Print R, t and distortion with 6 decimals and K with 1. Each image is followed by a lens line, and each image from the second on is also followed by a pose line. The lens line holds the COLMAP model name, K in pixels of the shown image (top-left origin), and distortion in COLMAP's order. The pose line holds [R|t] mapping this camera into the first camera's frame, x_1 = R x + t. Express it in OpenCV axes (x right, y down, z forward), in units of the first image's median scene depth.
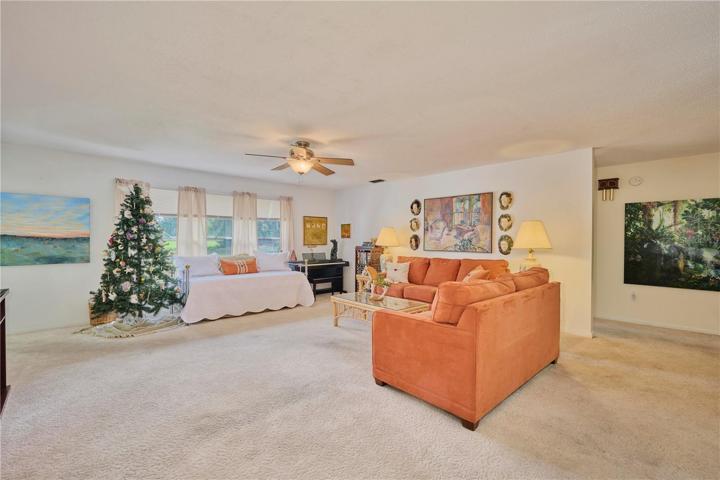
lens RADIAL K [[312.2, 0, 360.0], [0, 312.2, 240.0], [0, 0, 1]] dist [0.000236, 0.000066]
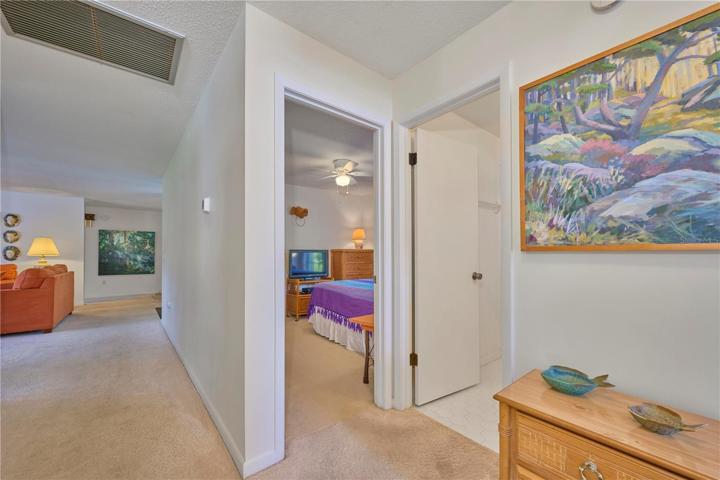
lens RADIAL K [[286.1, 0, 359.4], [0, 286.1, 252.7], [0, 0, 1]] dist [-0.000412, -0.000002]
pose [[0.077274, 0.000711, 0.997010, -0.673795], [0.002304, 0.999997, -0.000892, 0.018084], [-0.997007, 0.002366, 0.077272, -0.612663]]
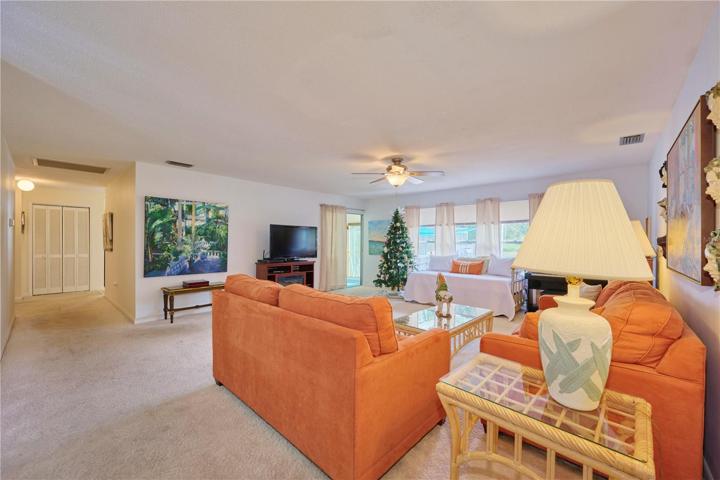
lens RADIAL K [[285.9, 0, 361.8], [0, 285.9, 241.7], [0, 0, 1]] dist [-0.000057, -0.000077]
pose [[0.088121, -0.003487, -0.996104, 1.496202], [-0.004634, 0.999982, -0.003911, -0.001496], [0.996099, 0.004961, 0.088103, 1.347014]]
